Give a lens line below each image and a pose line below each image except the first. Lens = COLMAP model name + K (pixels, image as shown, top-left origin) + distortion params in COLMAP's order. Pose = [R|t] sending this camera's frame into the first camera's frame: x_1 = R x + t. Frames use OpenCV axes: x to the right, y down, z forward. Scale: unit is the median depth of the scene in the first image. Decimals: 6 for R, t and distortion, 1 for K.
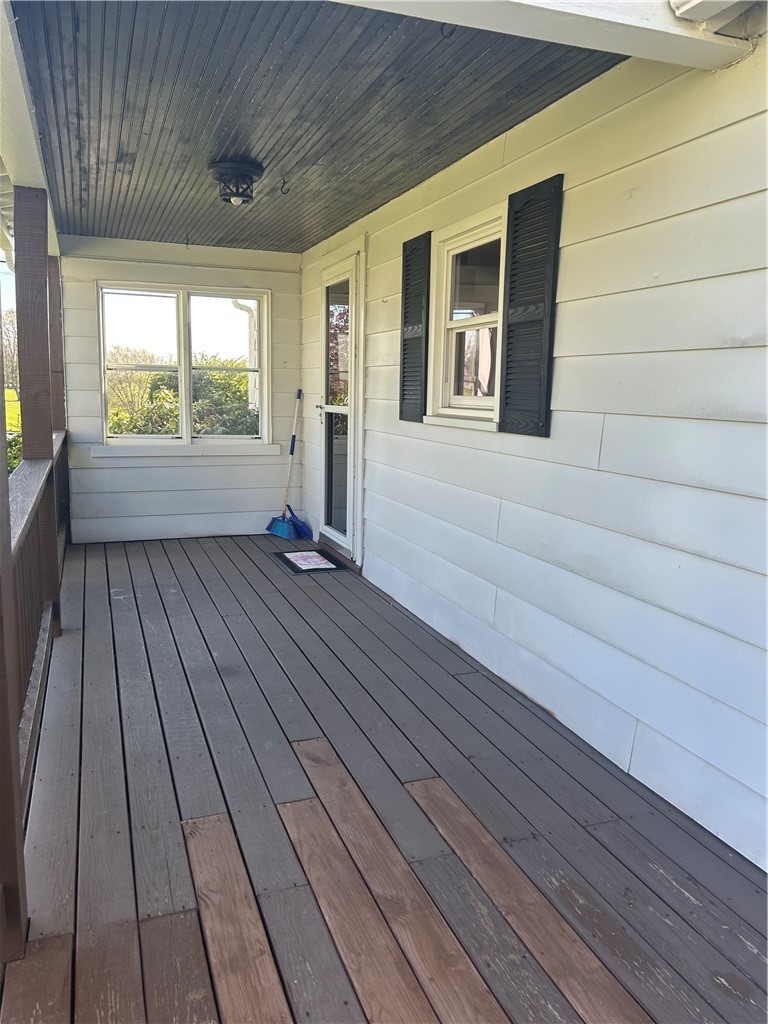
lens RADIAL K [[759.5, 0, 379.7], [0, 759.5, 508.6], [0, 0, 1]] dist [0.049567, -0.057138]
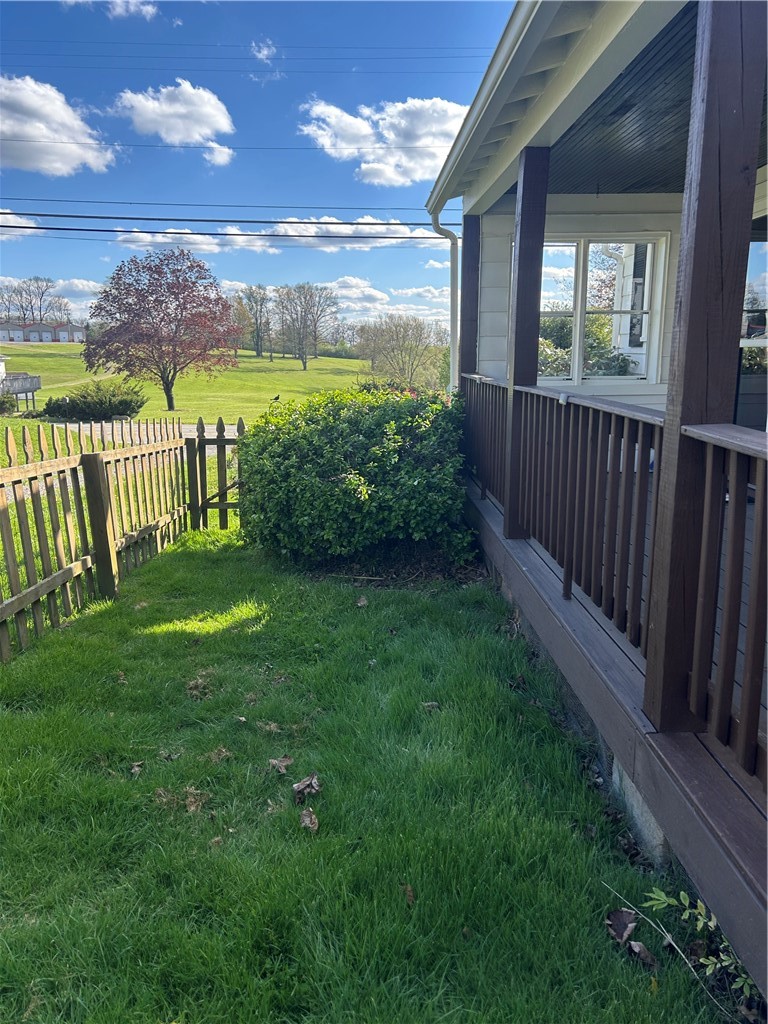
lens RADIAL K [[759.5, 0, 381.4], [0, 759.5, 508.9], [0, 0, 1]] dist [0.049567, -0.057138]
pose [[0.944999, 0.040347, -0.324575, -0.293761], [-0.025402, 0.998418, 0.050154, 0.078766], [0.326085, -0.039150, 0.944529, -0.201112]]
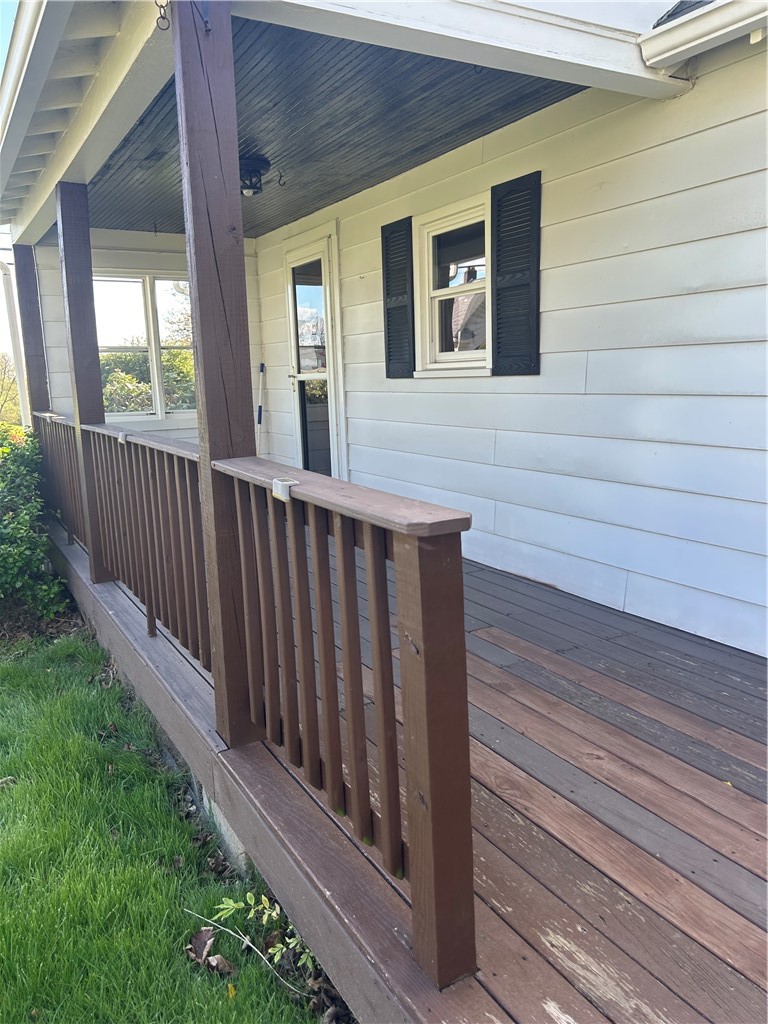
lens RADIAL K [[759.5, 0, 388.9], [0, 759.5, 514.2], [0, 0, 1]] dist [0.049567, -0.057138]
pose [[0.983595, -0.079292, 0.162030, -0.227916], [0.075259, 0.996686, 0.030888, 0.073910], [-0.163942, -0.018187, 0.986302, -0.216243]]
